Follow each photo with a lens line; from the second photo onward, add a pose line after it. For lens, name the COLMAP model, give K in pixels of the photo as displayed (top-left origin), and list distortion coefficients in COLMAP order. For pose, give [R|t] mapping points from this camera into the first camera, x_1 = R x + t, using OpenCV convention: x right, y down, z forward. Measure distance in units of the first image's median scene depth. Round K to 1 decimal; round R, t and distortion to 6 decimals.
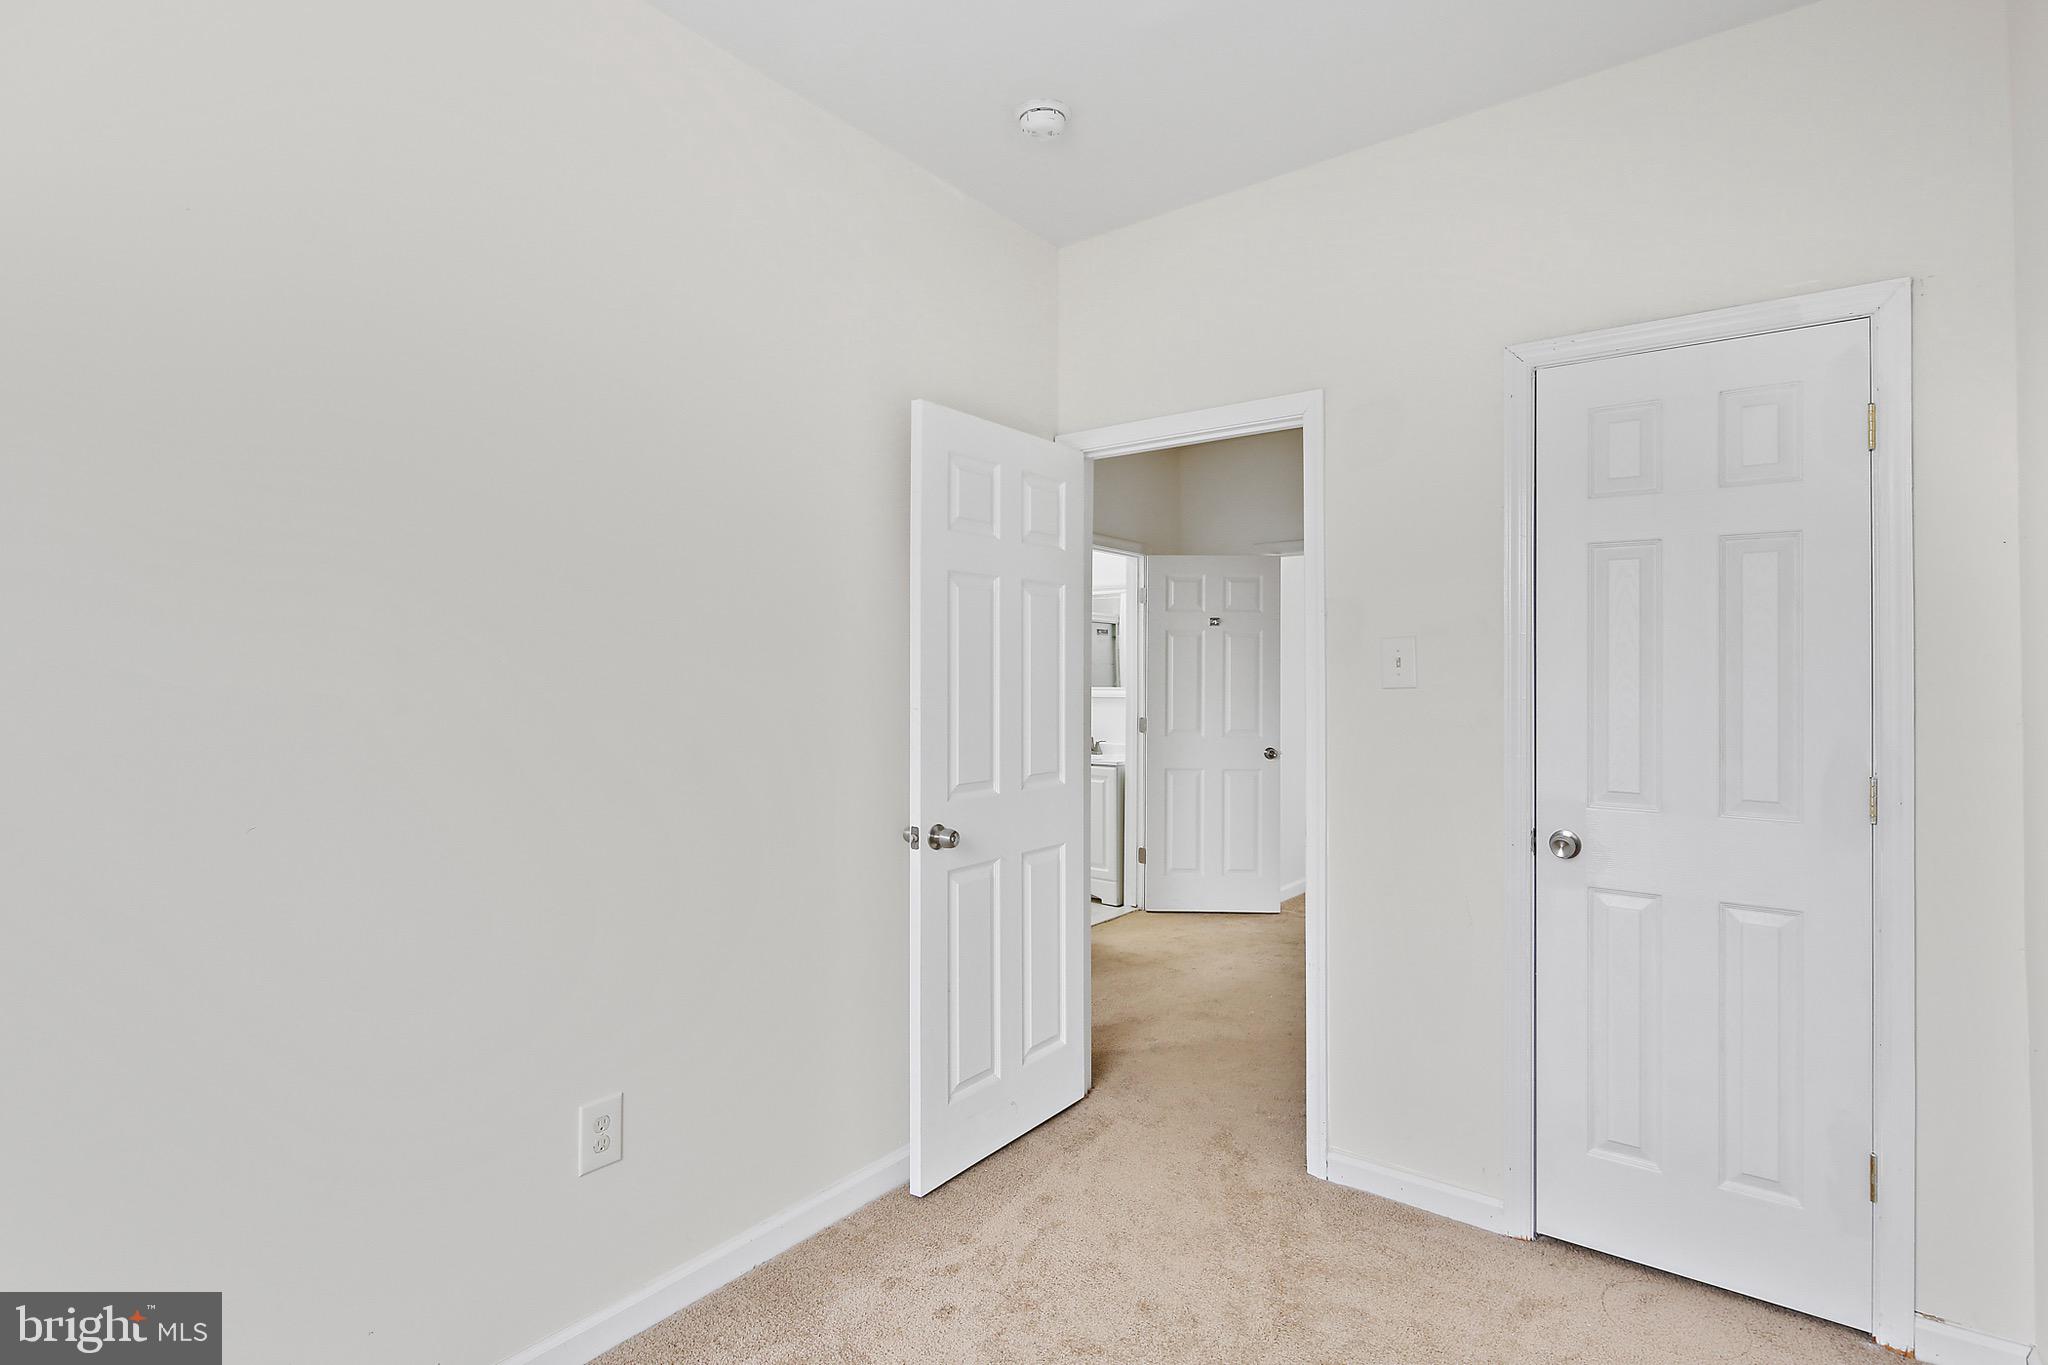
lens RADIAL K [[1001.3, 0, 1024.0], [0, 1001.3, 682.5], [0, 0, 1]] dist [-0.003842, -0.002684]
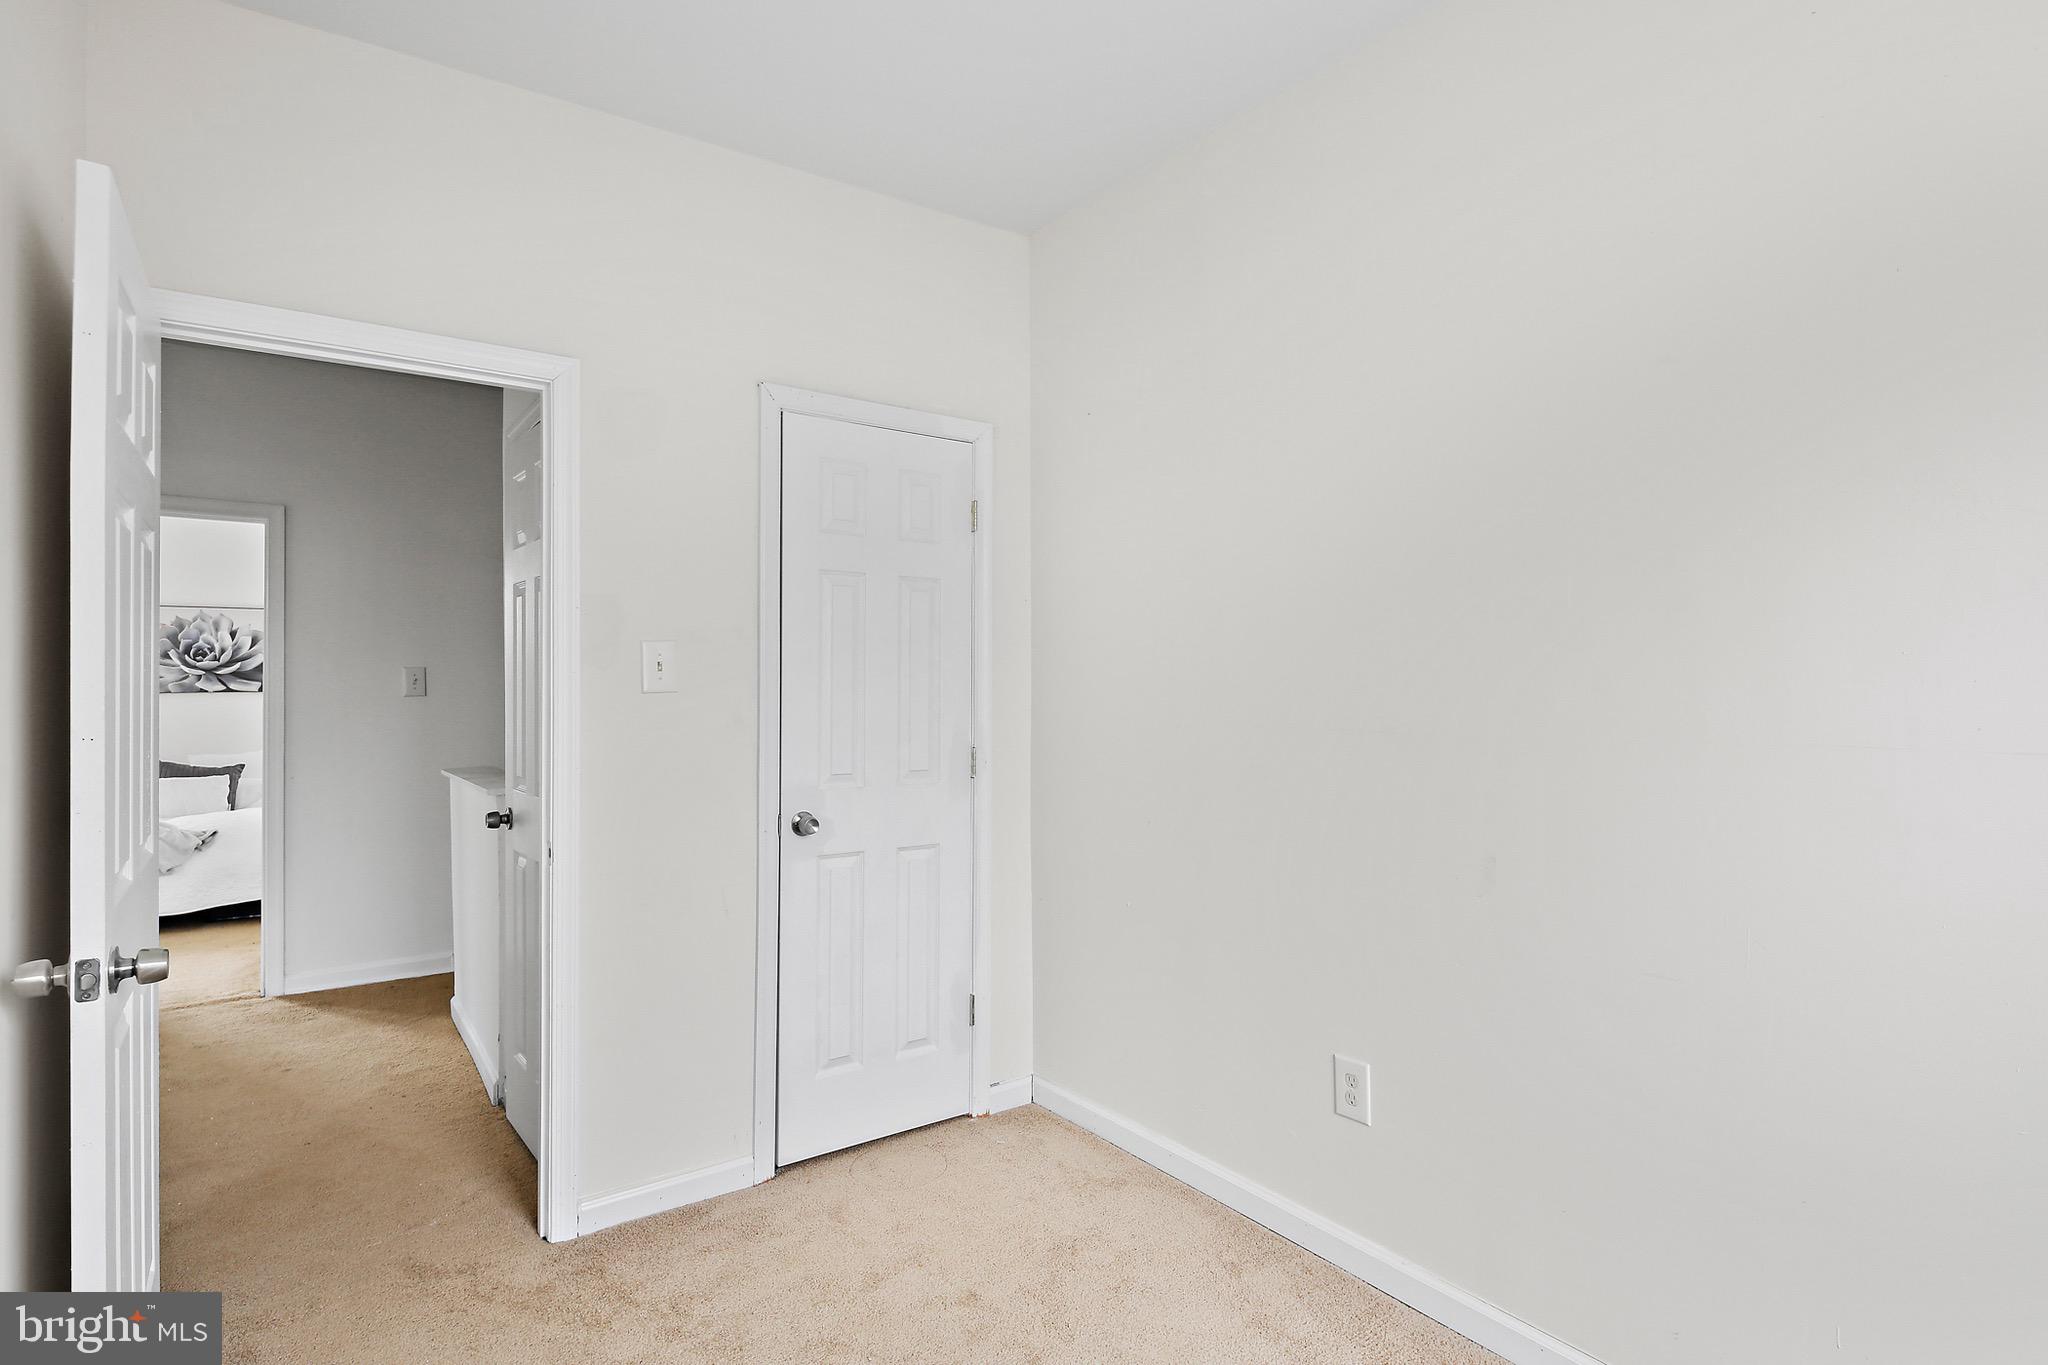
lens RADIAL K [[996.5, 0, 1026.0], [0, 996.5, 688.4], [0, 0, 1]] dist [-0.001577, -0.000898]
pose [[0.310321, -0.009756, 0.950582, -0.491052], [0.000052, 0.999948, 0.010246, -0.008742], [-0.950632, -0.003131, 0.310305, 0.389597]]
